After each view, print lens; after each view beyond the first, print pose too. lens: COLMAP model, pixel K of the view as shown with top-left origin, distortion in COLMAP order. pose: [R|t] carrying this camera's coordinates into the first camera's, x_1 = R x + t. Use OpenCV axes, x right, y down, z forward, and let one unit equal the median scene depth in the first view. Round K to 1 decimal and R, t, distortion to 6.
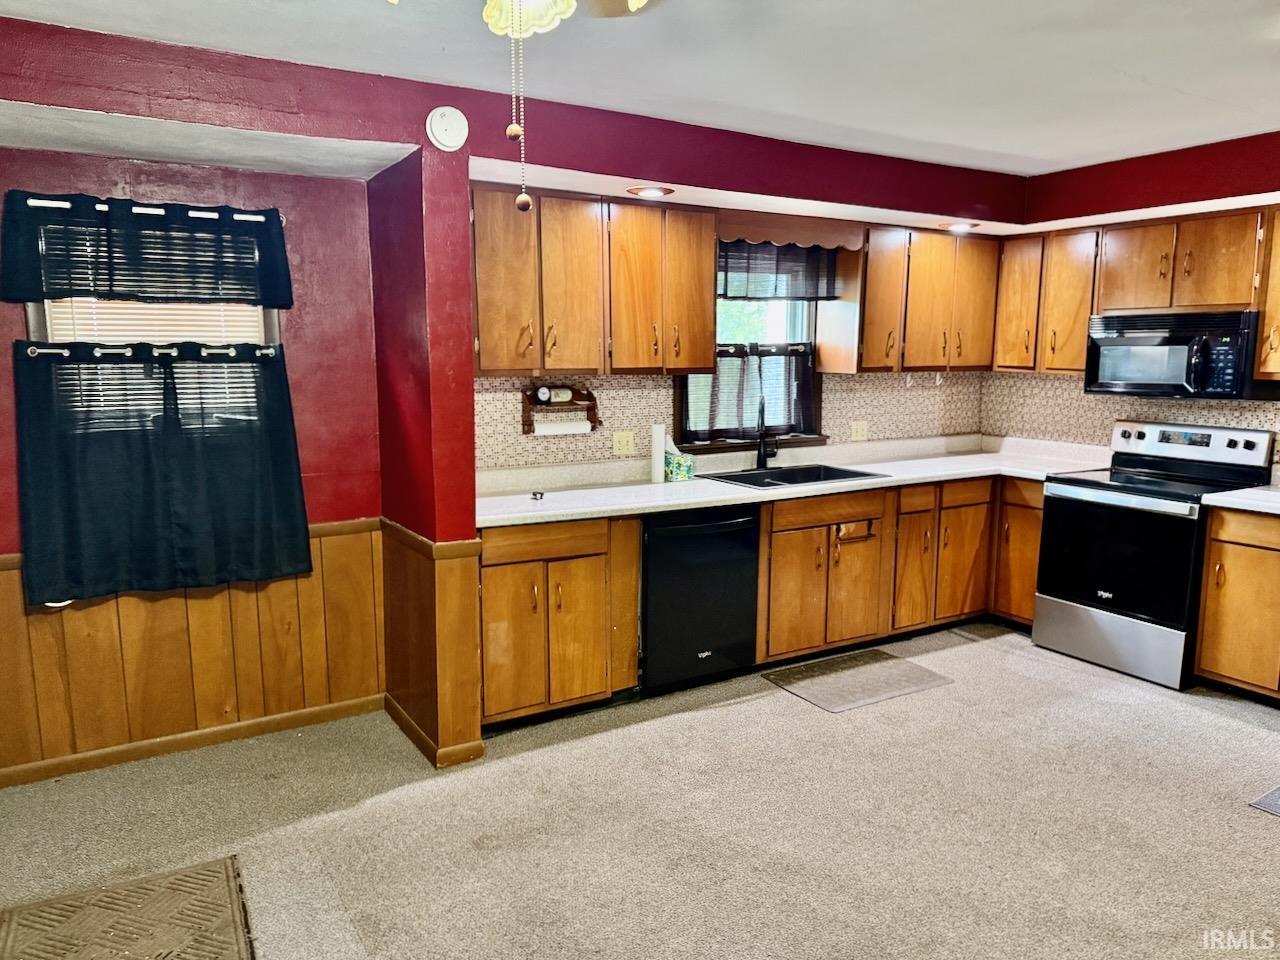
lens RADIAL K [[894.0, 0, 622.1], [0, 894.0, 475.0], [0, 0, 1]] dist [0.055804, -0.075677]
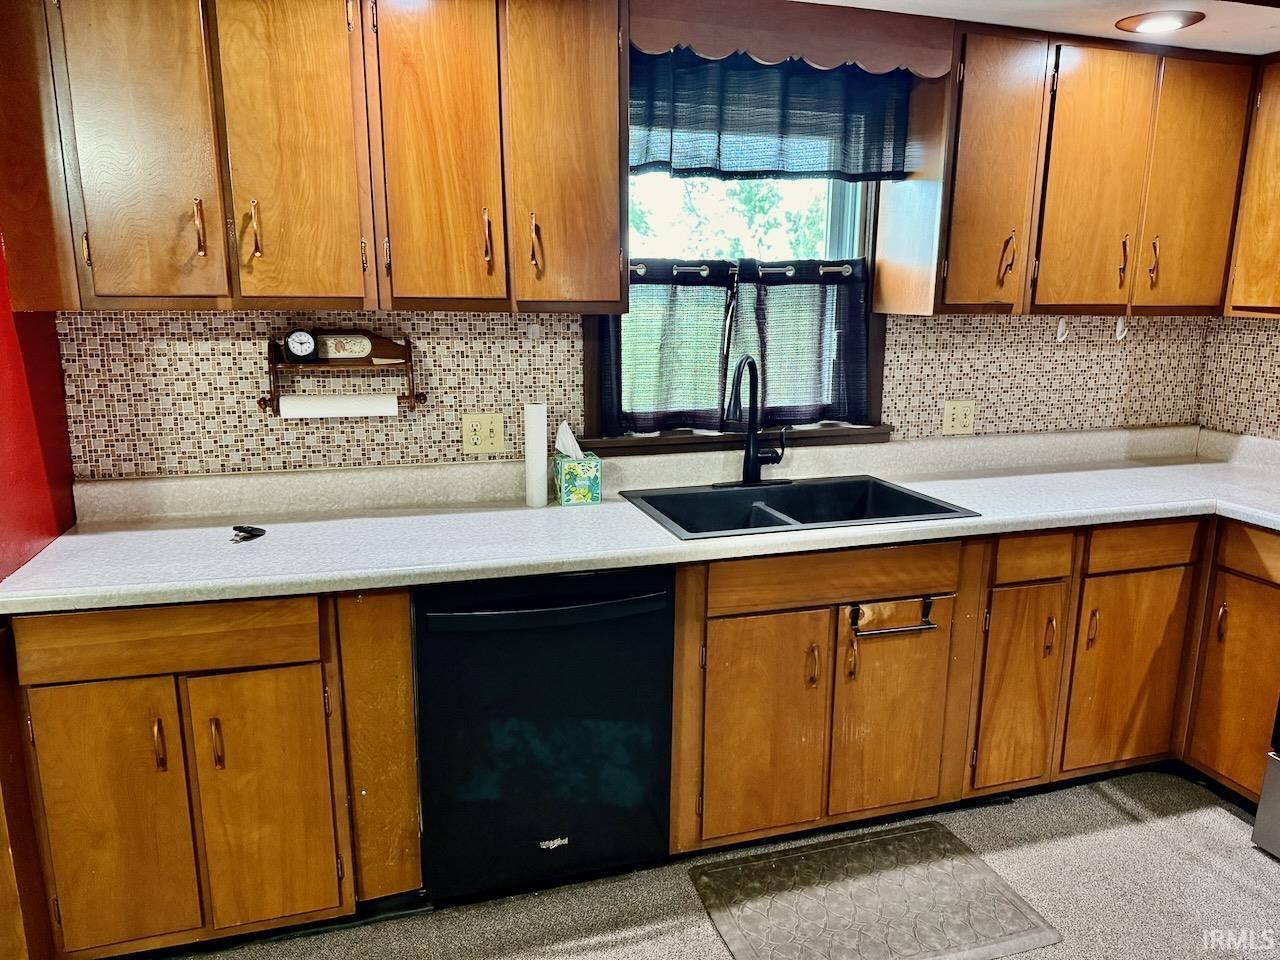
lens RADIAL K [[894.0, 0, 635.6], [0, 894.0, 481.7], [0, 0, 1]] dist [0.055804, -0.075677]
pose [[0.975513, 0.052221, -0.213654, 0.229825], [-0.037613, 0.996704, 0.071878, -0.051475], [0.216704, -0.062082, 0.974261, 0.474382]]
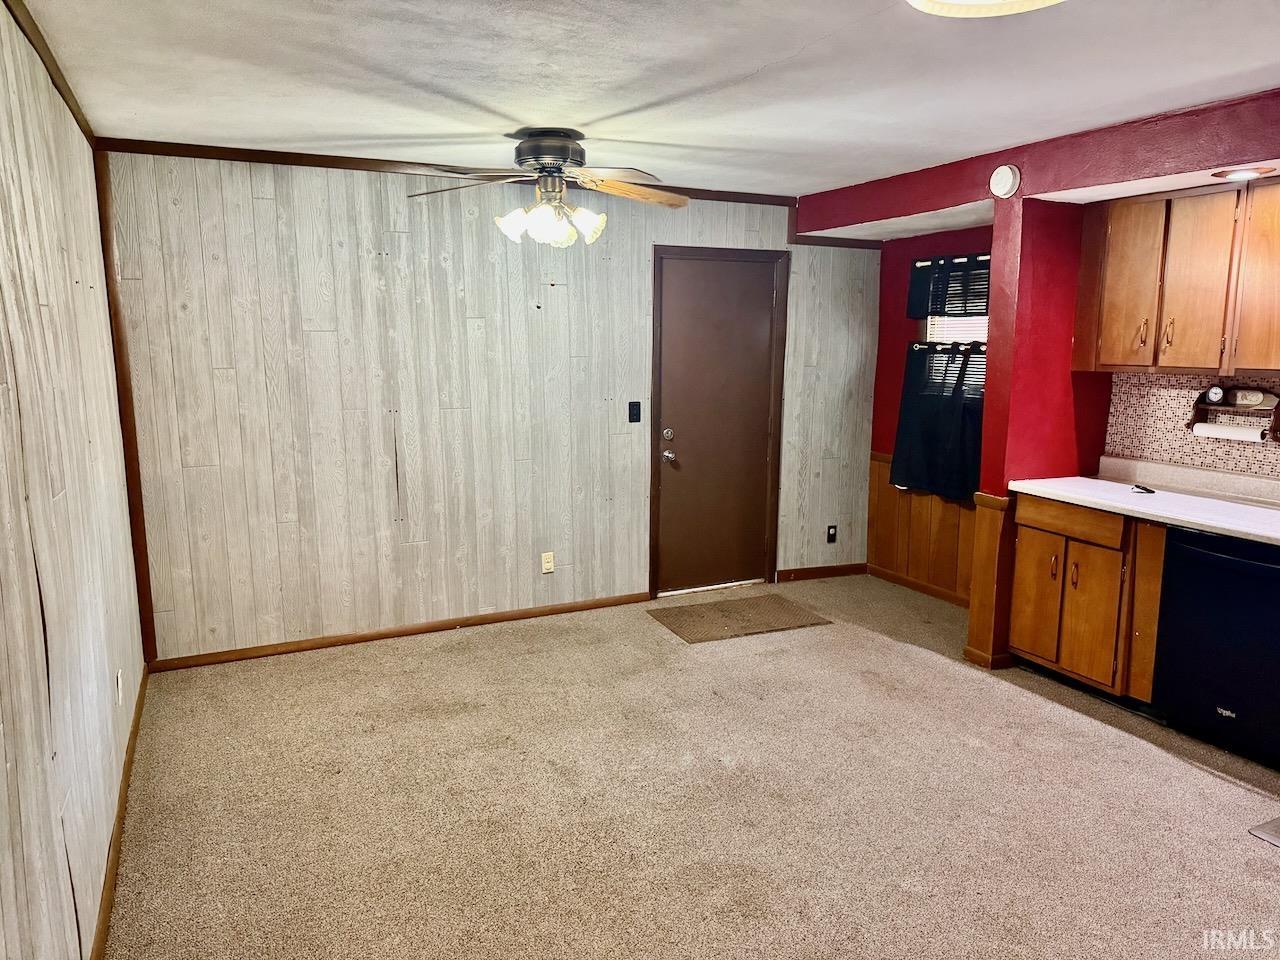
lens RADIAL K [[894.0, 0, 635.8], [0, 894.0, 486.0], [0, 0, 1]] dist [0.055804, -0.075677]
pose [[-0.095041, 0.160958, -0.982375, 0.895925], [-0.140244, 0.974834, 0.173291, -0.072376], [0.985545, 0.154242, -0.070075, 0.455038]]
